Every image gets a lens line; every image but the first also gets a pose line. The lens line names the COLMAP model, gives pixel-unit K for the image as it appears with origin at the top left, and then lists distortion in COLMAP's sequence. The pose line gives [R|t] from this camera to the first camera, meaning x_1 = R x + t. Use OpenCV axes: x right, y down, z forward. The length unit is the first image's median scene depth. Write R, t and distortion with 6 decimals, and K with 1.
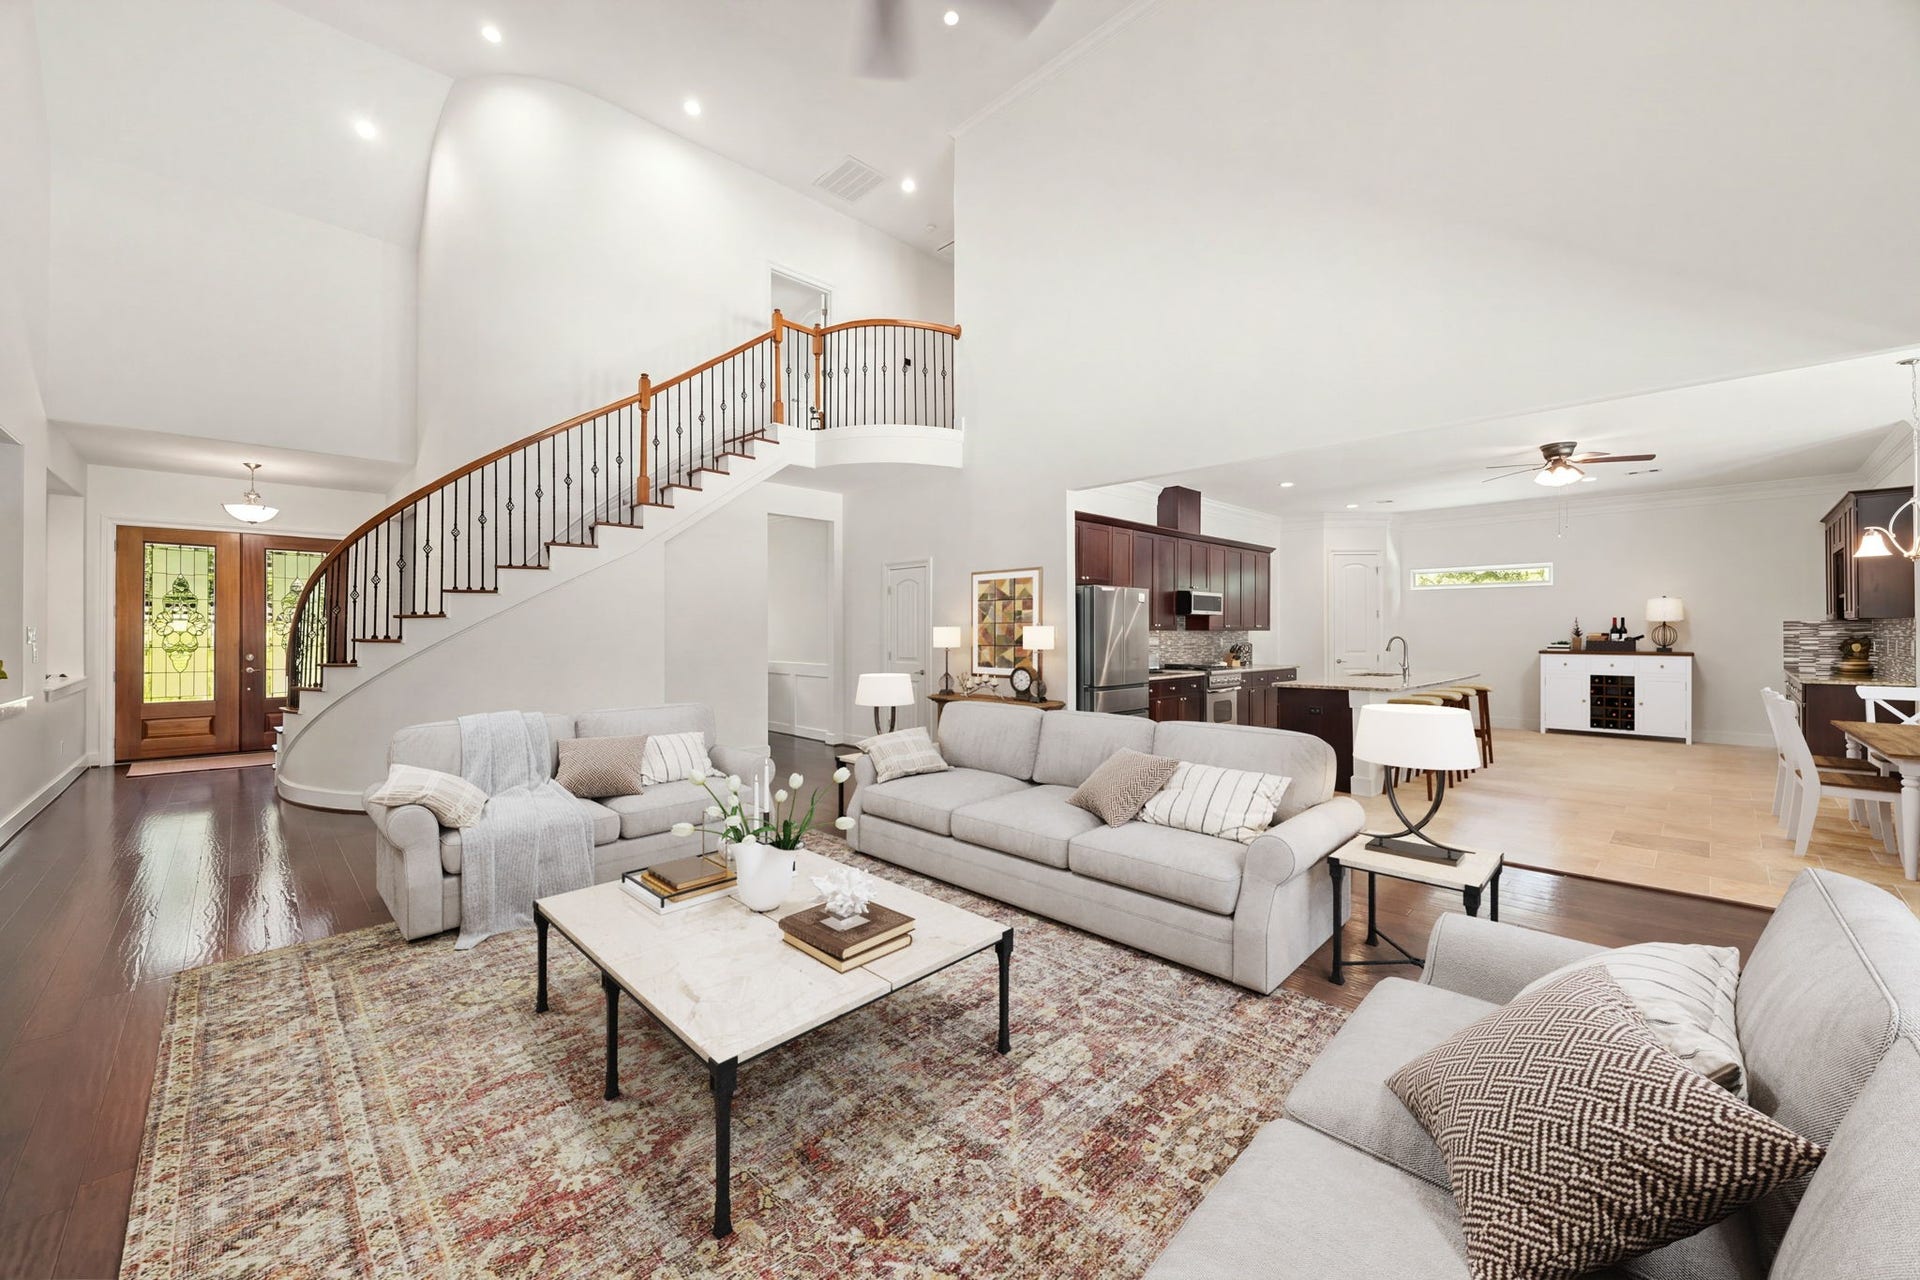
lens RADIAL K [[720.5, 0, 951.6], [0, 720.5, 626.7], [0, 0, 1]] dist [-0.002338, -0.000204]
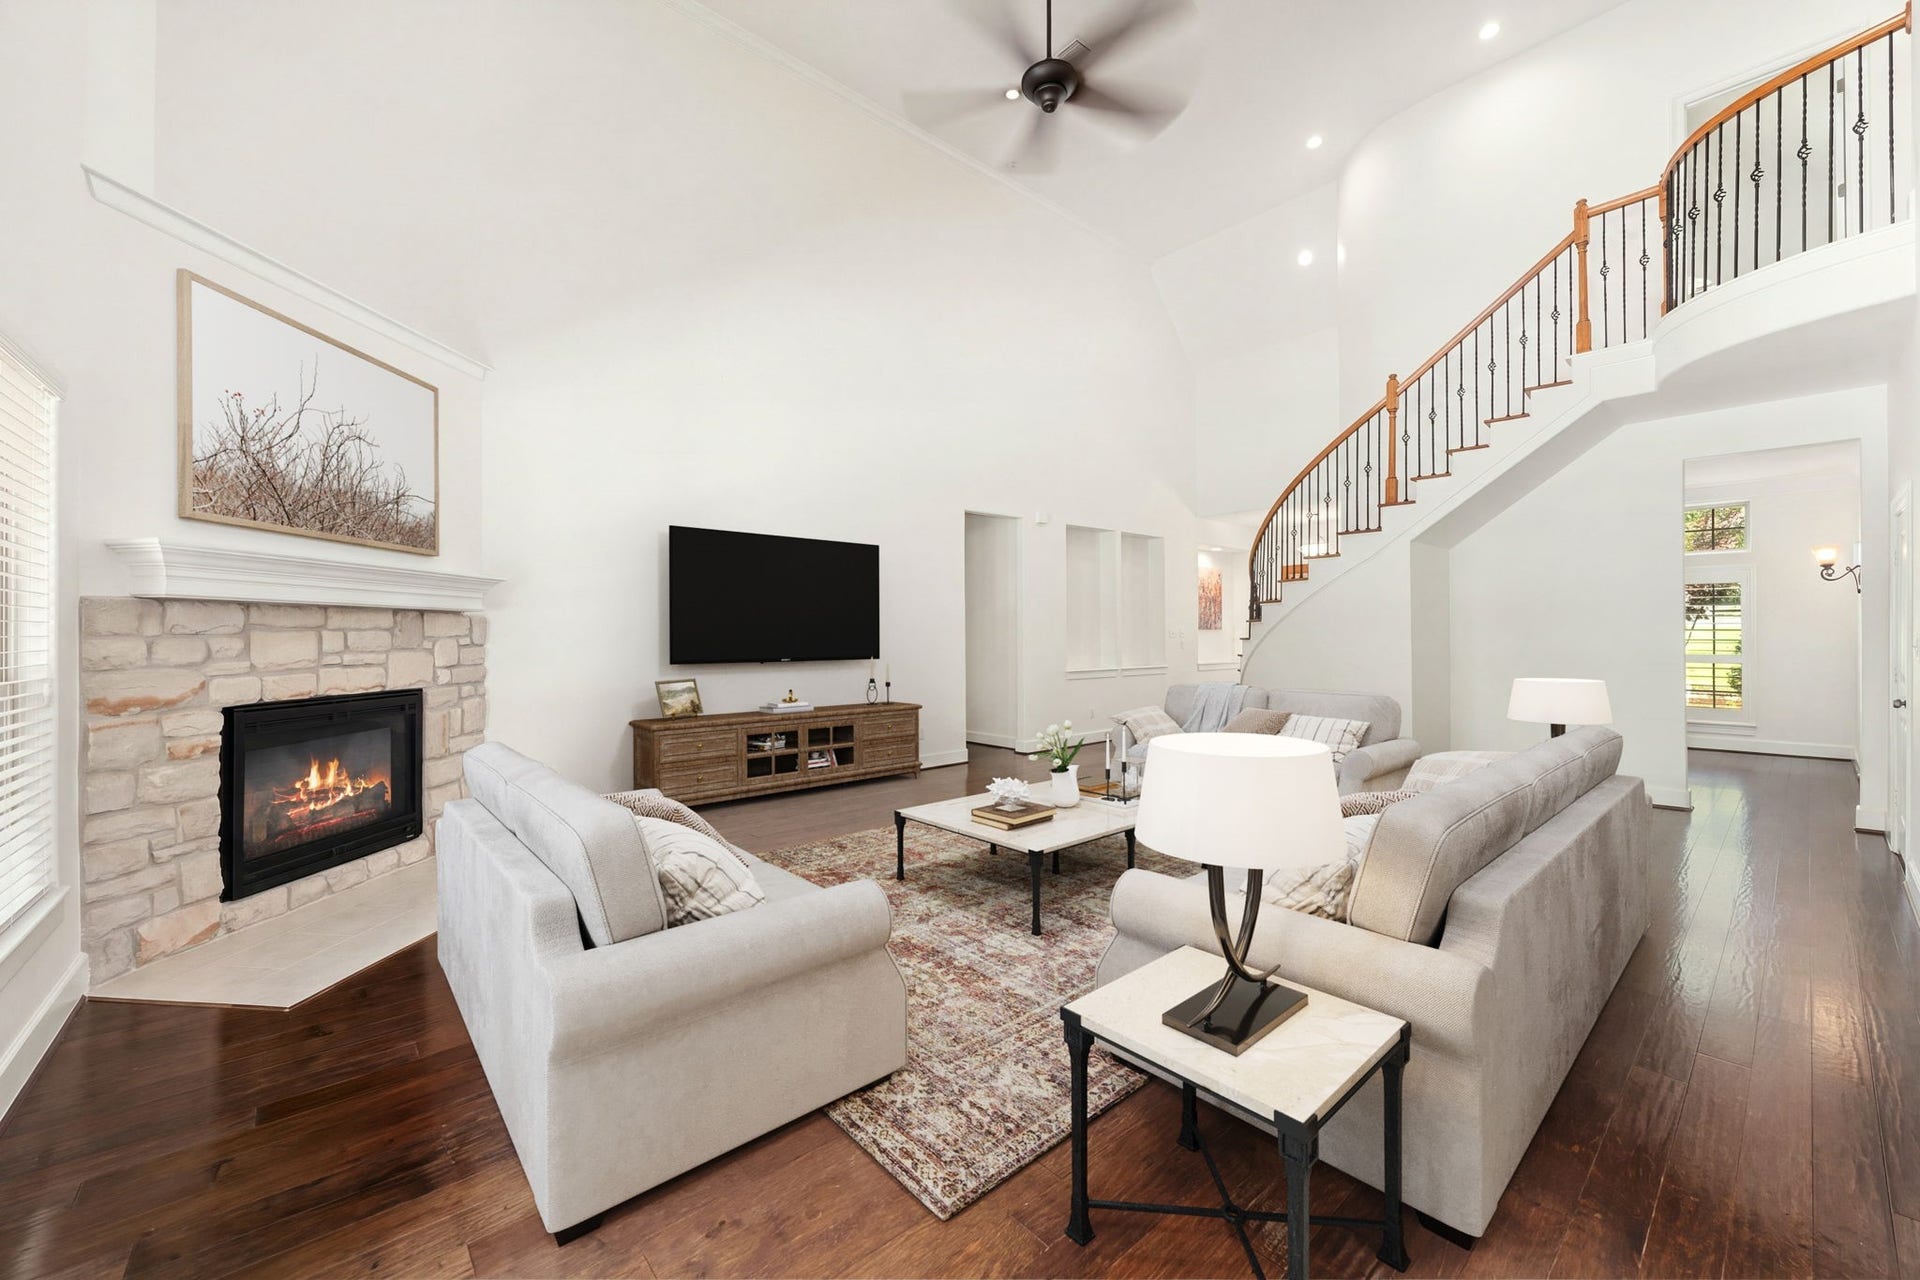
lens RADIAL K [[741.5, 0, 943.6], [0, 741.5, 637.3], [0, 0, 1]] dist [-0.001009, -0.000139]
pose [[-0.098585, 0.003974, -0.995121, 1.581434], [0.020784, 0.999782, 0.001934, 0.013812], [0.994912, -0.020492, -0.098646, 1.044382]]
